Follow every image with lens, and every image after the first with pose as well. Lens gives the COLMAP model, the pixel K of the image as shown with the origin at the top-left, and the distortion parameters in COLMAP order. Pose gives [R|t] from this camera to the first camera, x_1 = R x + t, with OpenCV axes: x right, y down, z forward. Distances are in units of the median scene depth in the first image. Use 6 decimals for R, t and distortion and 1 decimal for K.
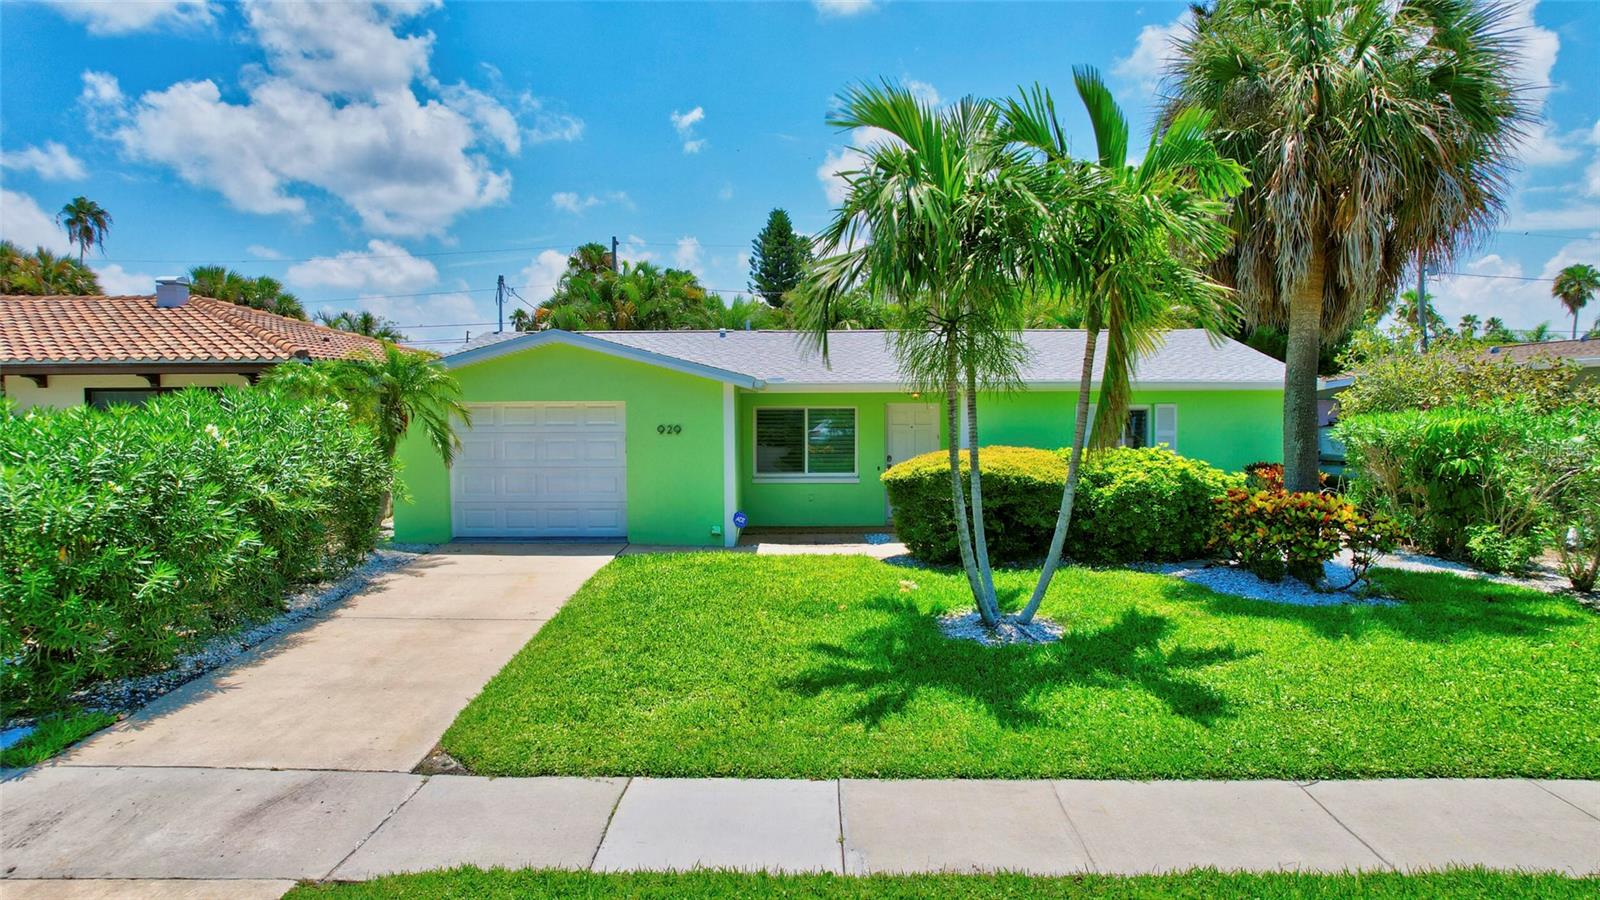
lens RADIAL K [[1026.6, 0, 800.0], [0, 1026.6, 450.0], [0, 0, 1]] dist [-0.066647, 0.055117]
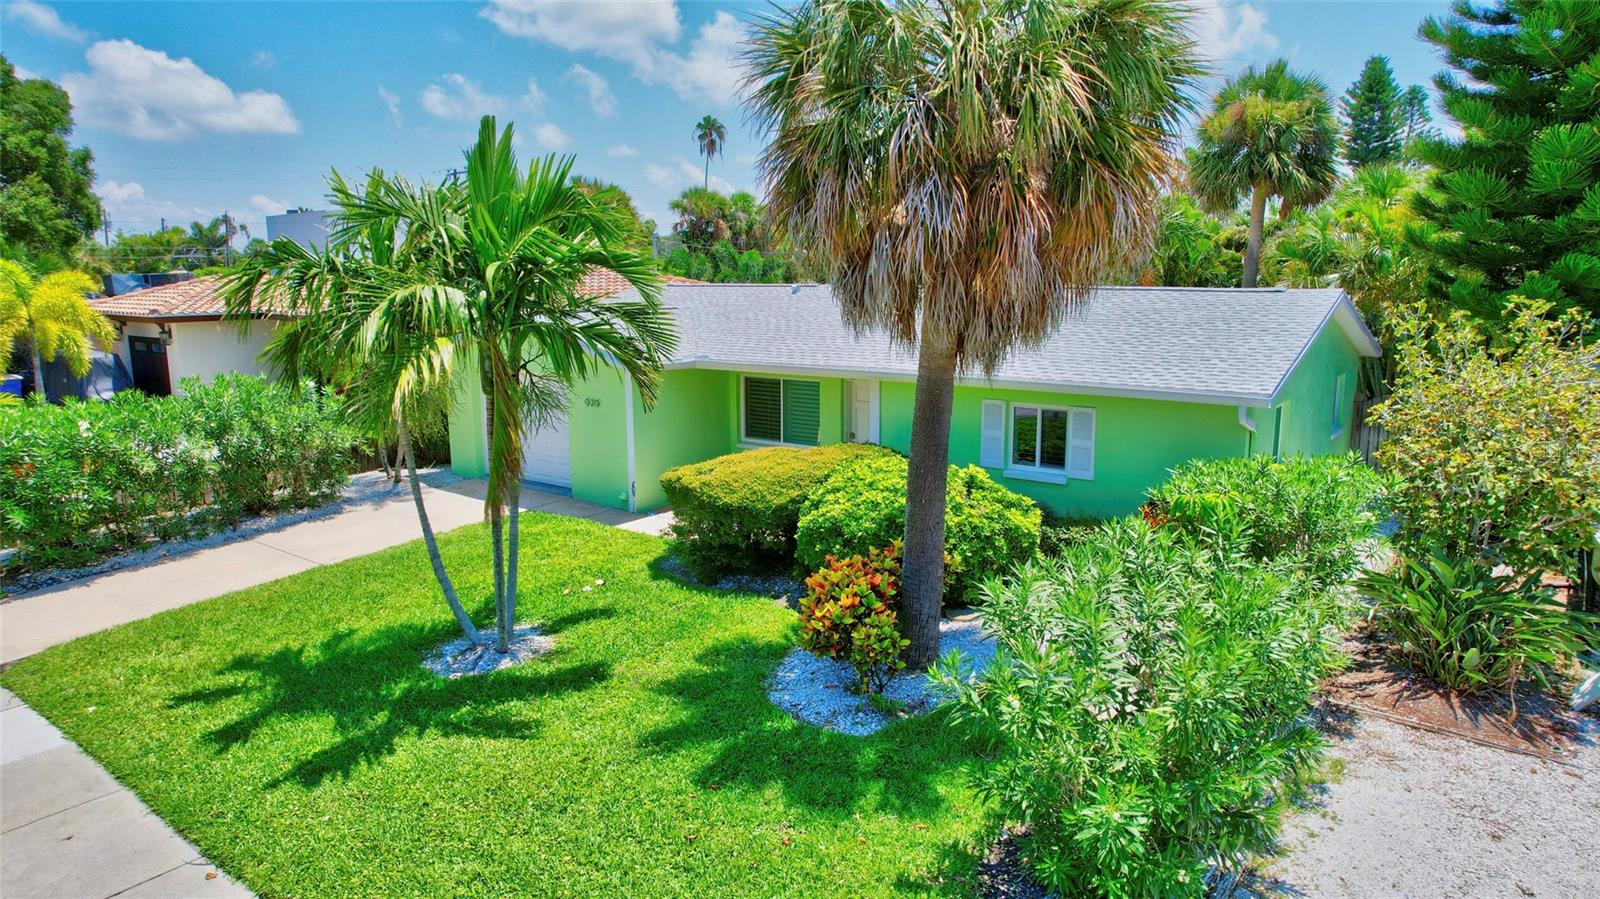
lens RADIAL K [[1026.6, 0, 800.0], [0, 1026.6, 449.5], [0, 0, 1]] dist [-0.066647, 0.055117]
pose [[0.803627, 0.101585, -0.586399, 0.137142], [-0.024248, 0.990095, 0.138288, -0.024817], [0.594638, -0.096913, 0.798131, 0.044892]]
